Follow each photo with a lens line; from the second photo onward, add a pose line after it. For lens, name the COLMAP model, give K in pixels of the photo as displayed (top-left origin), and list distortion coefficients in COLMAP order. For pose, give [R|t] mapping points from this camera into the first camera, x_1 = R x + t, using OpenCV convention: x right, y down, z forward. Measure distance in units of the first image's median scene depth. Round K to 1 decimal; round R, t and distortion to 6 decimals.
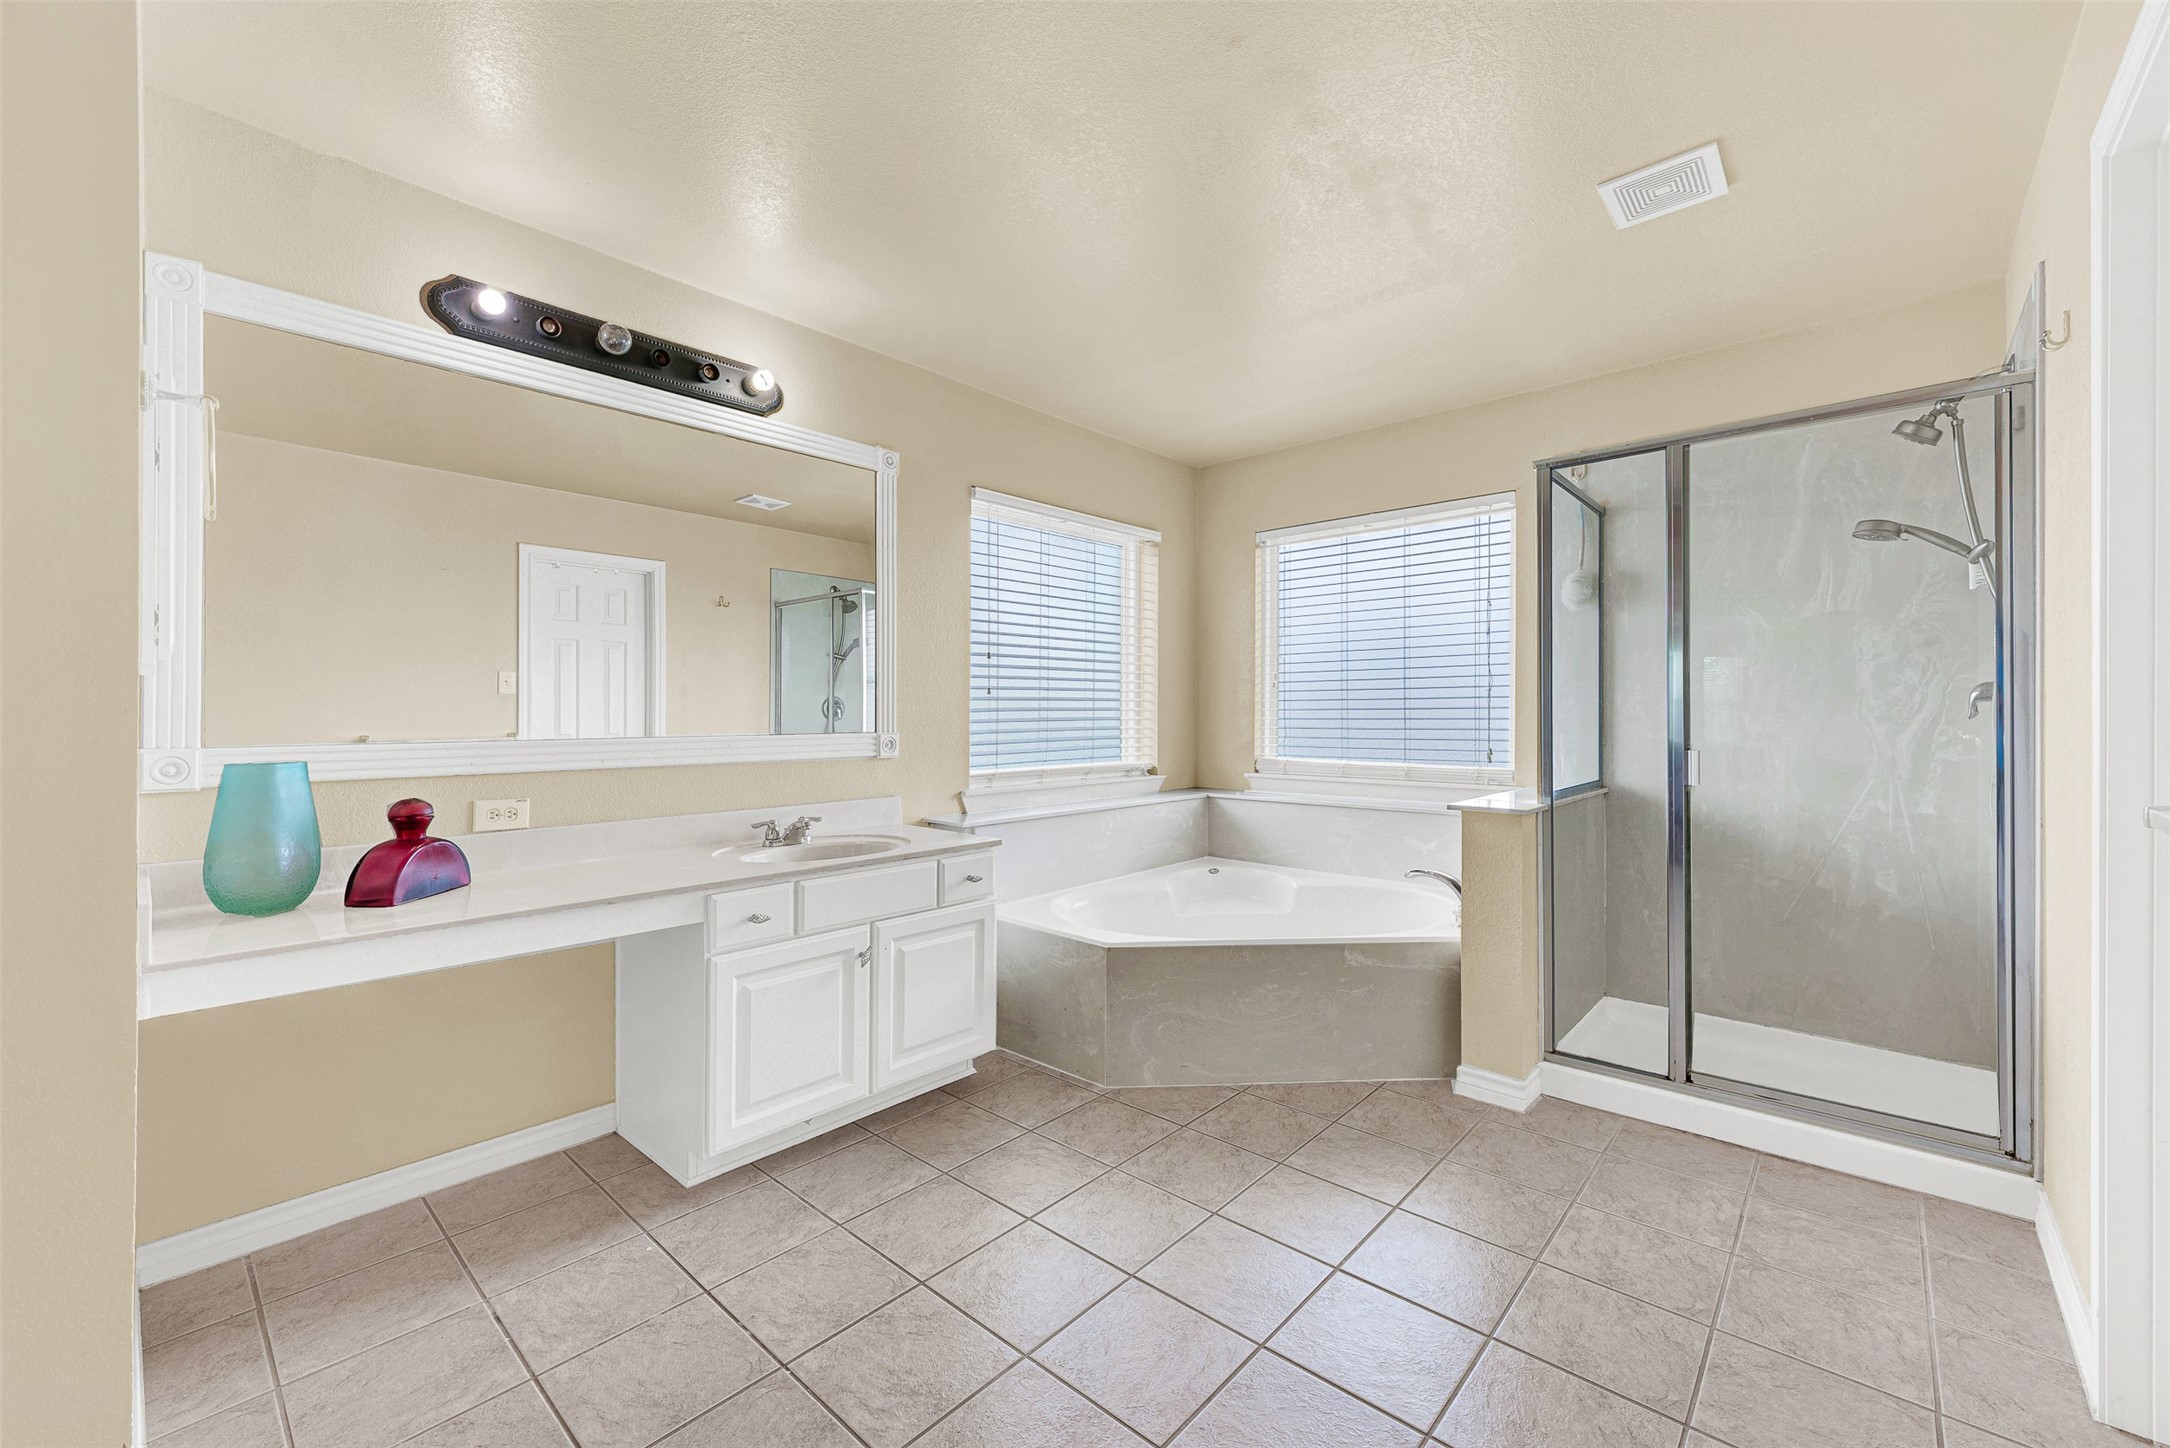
lens RADIAL K [[890.5, 0, 1072.8], [0, 890.5, 722.9], [0, 0, 1]] dist [-0.001856, -0.000330]
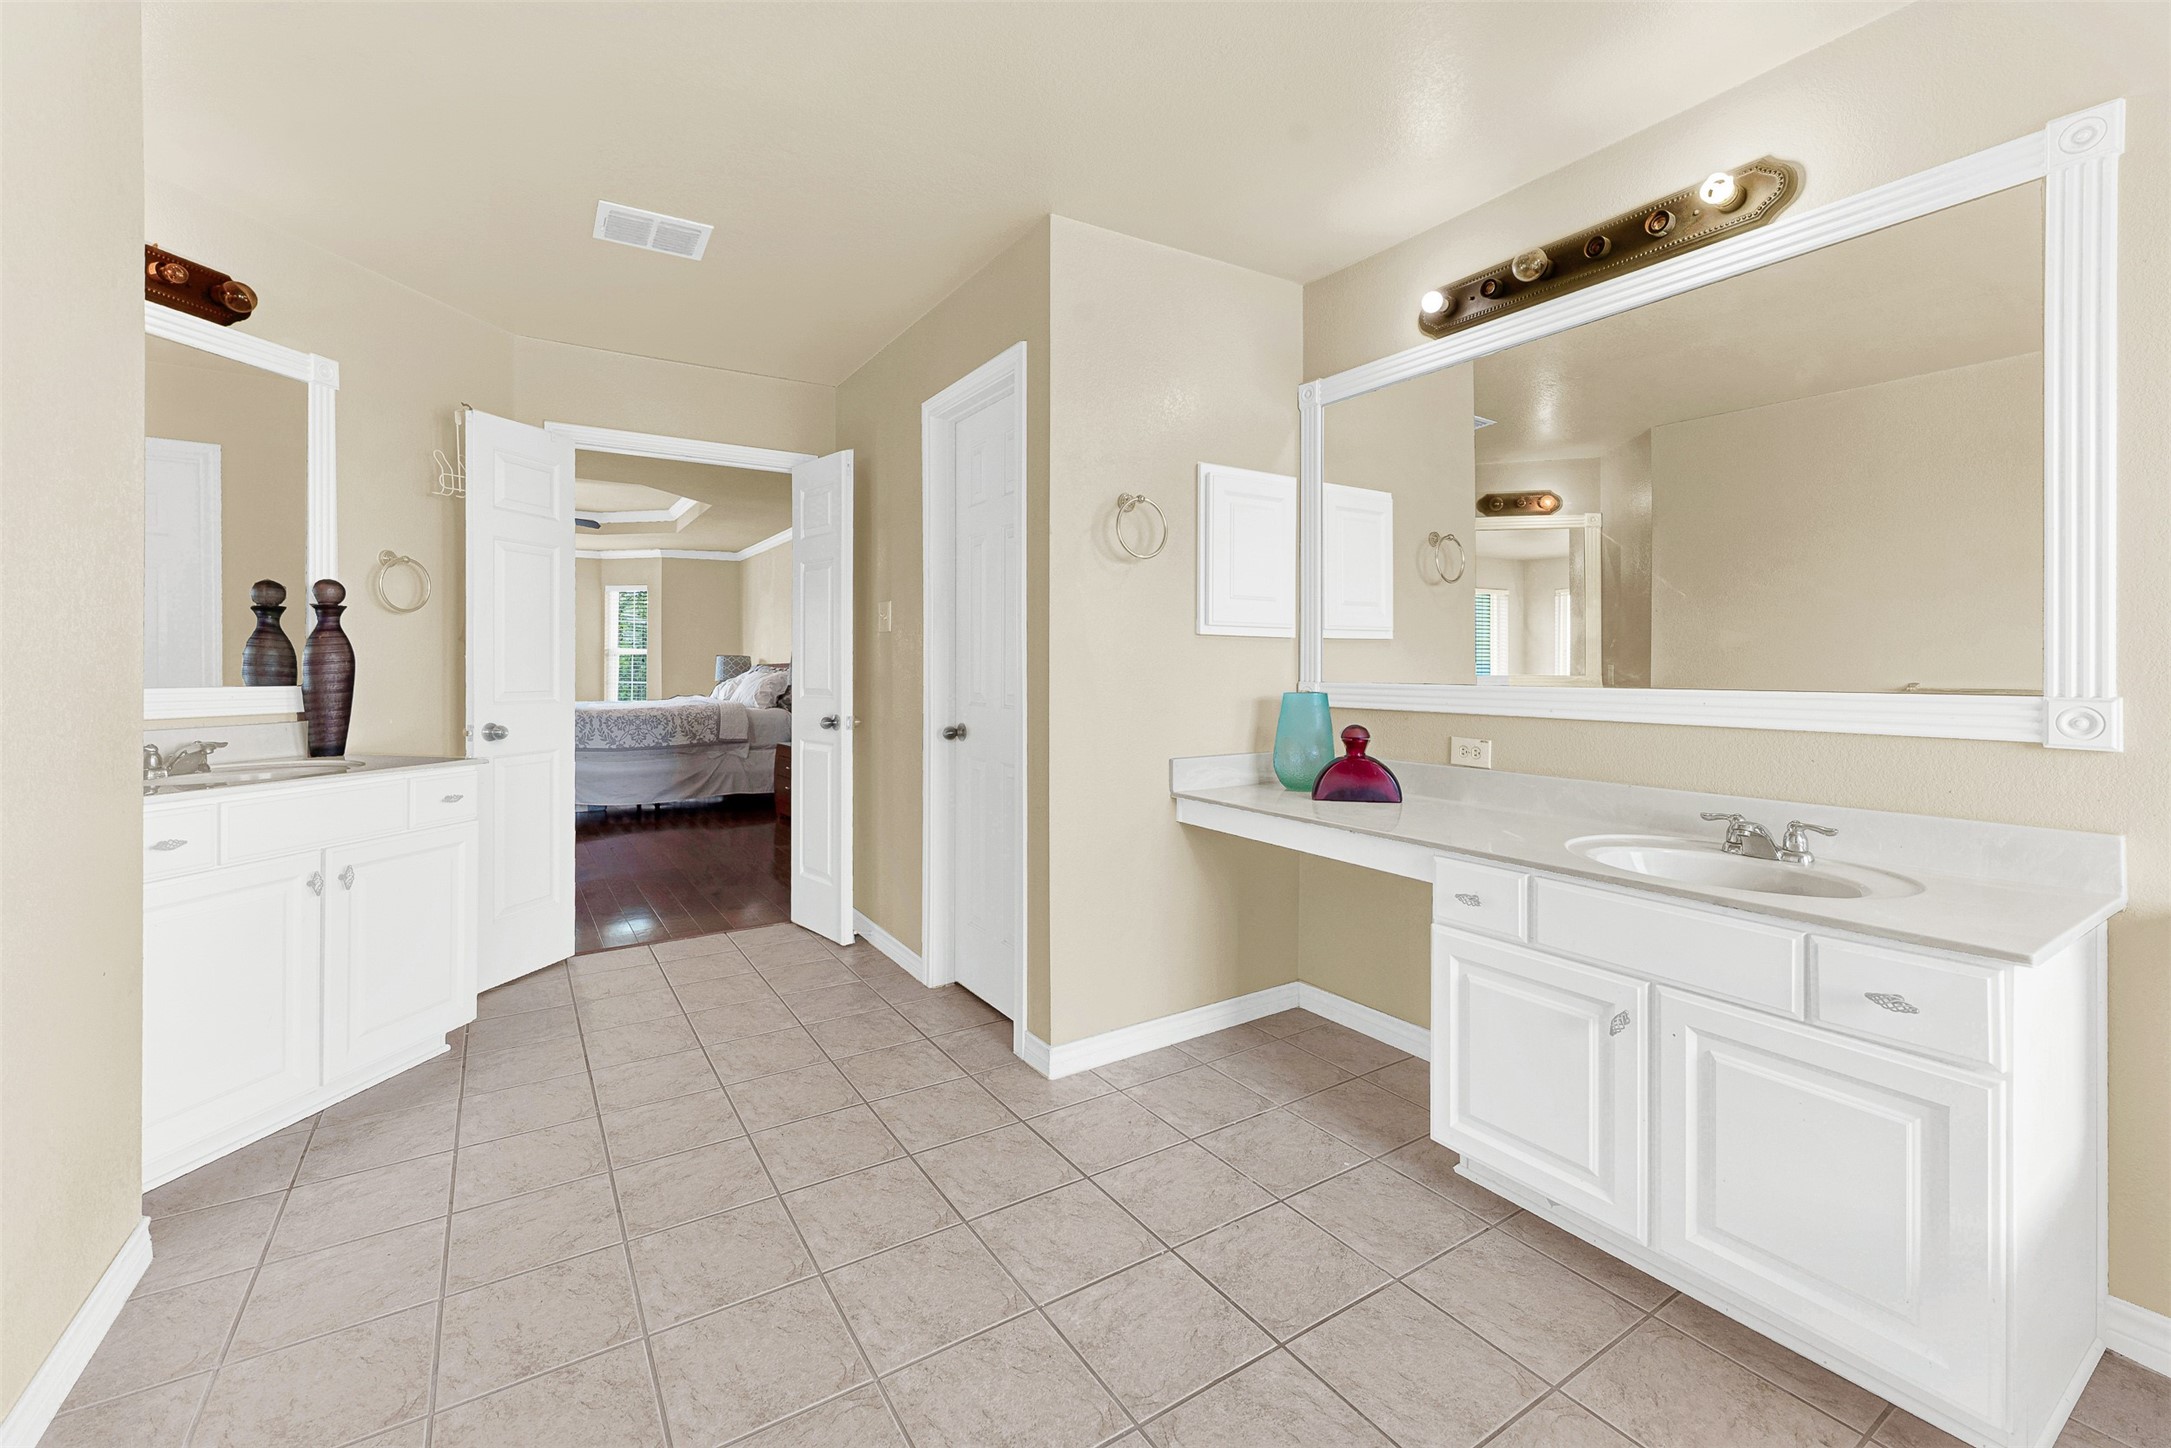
lens RADIAL K [[890.9, 0, 1066.9], [0, 890.9, 668.6], [0, 0, 1]] dist [-0.001856, -0.000330]
pose [[-0.255660, 0.008931, -0.966725, 0.537645], [-0.009501, 0.999886, 0.011750, -0.007137], [0.966720, 0.012189, -0.255546, 0.804528]]
